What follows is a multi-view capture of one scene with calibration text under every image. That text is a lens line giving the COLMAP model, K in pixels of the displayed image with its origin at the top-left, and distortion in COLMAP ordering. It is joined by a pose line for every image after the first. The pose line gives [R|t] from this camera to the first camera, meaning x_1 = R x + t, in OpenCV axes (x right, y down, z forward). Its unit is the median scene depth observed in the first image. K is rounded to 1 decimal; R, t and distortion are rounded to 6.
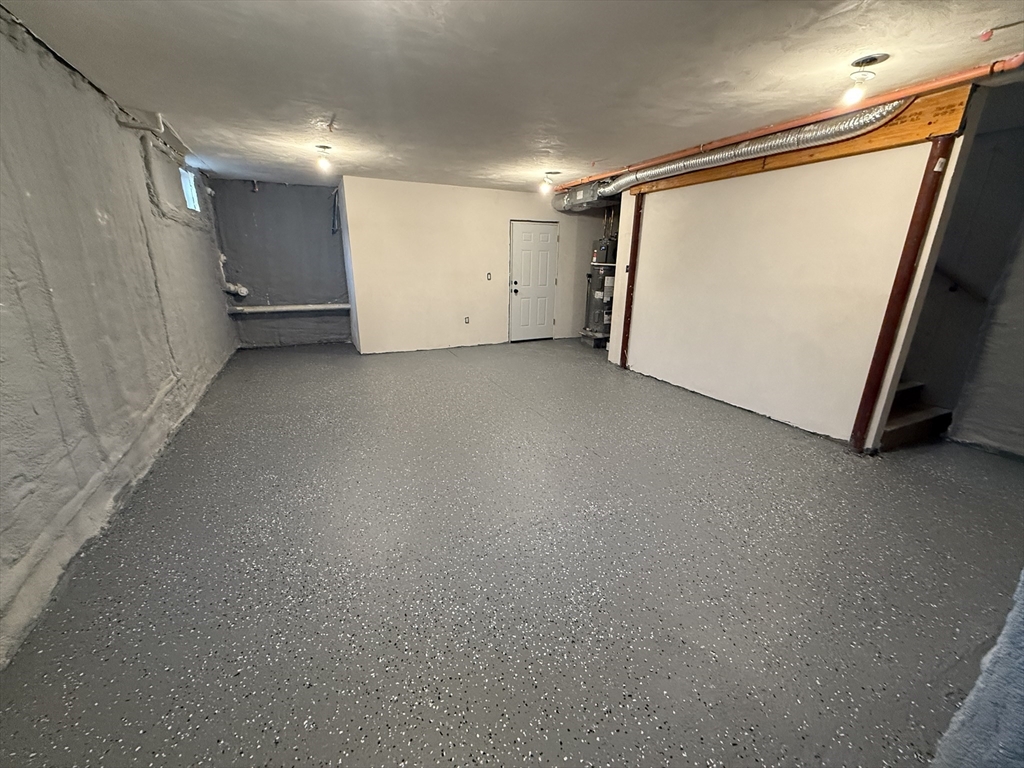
lens RADIAL K [[406.6, 0, 511.1], [0, 406.6, 384.0], [0, 0, 1]] dist [-0.001828, 0.000193]
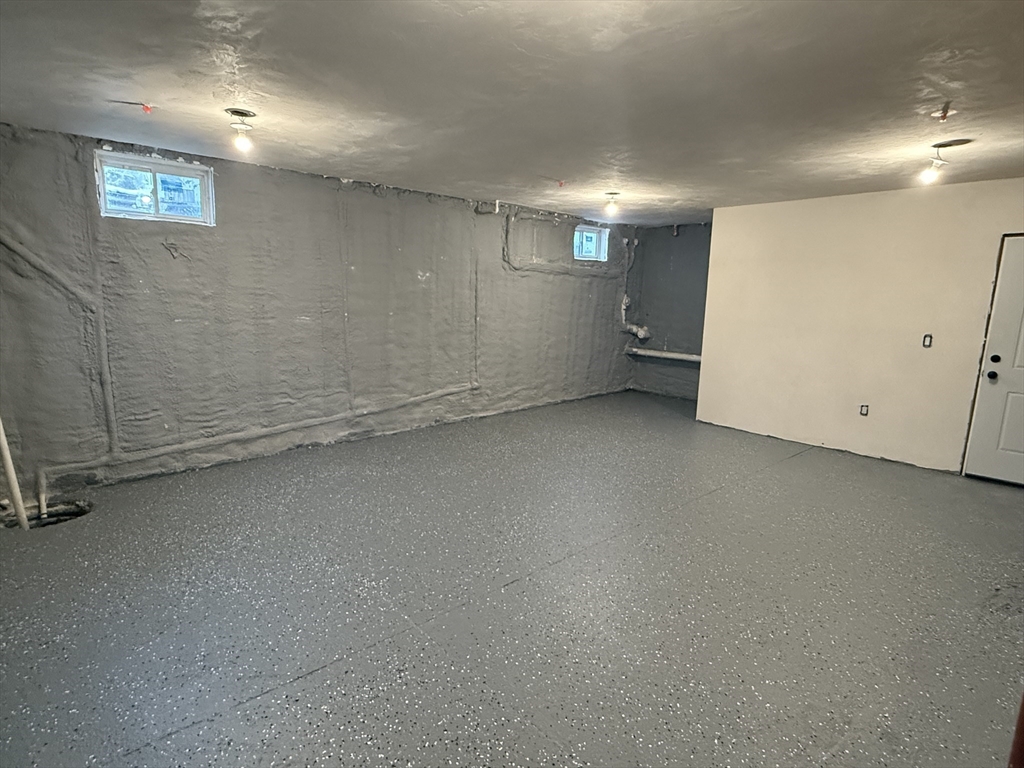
lens RADIAL K [[539.8, 0, 510.7], [0, 539.8, 385.2], [0, 0, 1]] dist [-0.004508, -0.000200]
pose [[0.283816, 0.158621, -0.945668, 0.548740], [-0.297305, 0.952177, 0.070485, -0.111926], [0.911624, 0.261147, 0.317402, 0.338672]]
